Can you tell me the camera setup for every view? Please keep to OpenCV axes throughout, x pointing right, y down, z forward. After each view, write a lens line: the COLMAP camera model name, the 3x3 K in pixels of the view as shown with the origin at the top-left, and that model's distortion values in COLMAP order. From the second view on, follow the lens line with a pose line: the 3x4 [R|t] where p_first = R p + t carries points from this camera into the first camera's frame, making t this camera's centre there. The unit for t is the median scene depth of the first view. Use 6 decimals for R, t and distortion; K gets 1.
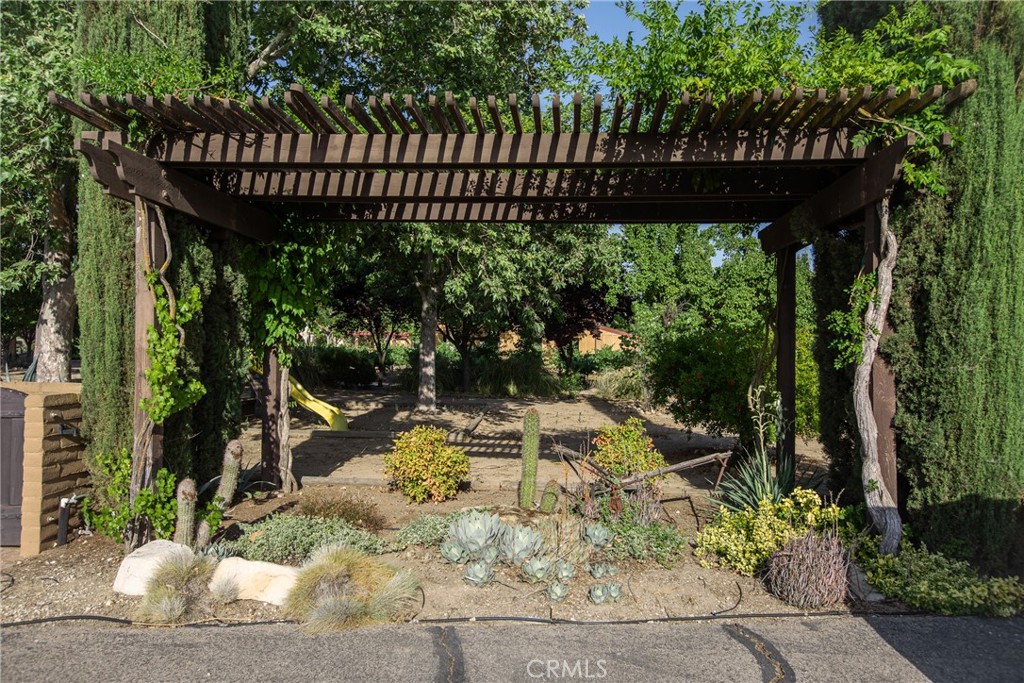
lens RADIAL K [[797.0, 0, 512.0], [0, 797.0, 341.5], [0, 0, 1]] dist [0.000703, 0.000277]
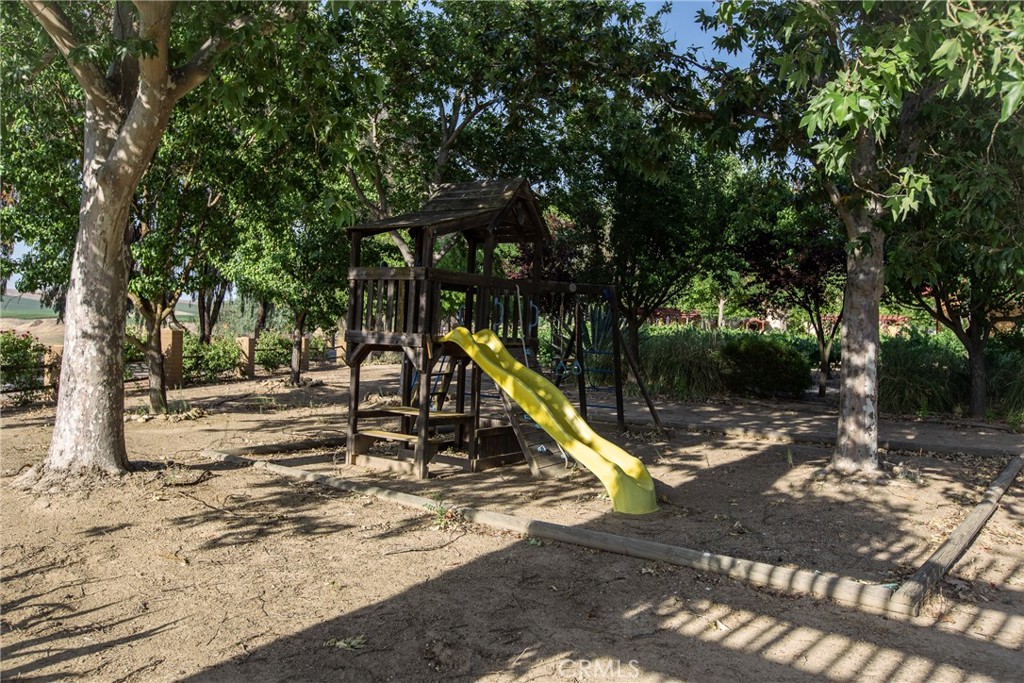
lens RADIAL K [[834.2, 0, 512.0], [0, 834.2, 341.5], [0, 0, 1]] dist [0.044318, 0.007773]
pose [[0.833946, 0.010596, -0.551744, -0.004726], [-0.001403, 0.999853, 0.017082, 0.003624], [0.551844, -0.013471, 0.833839, 0.485836]]
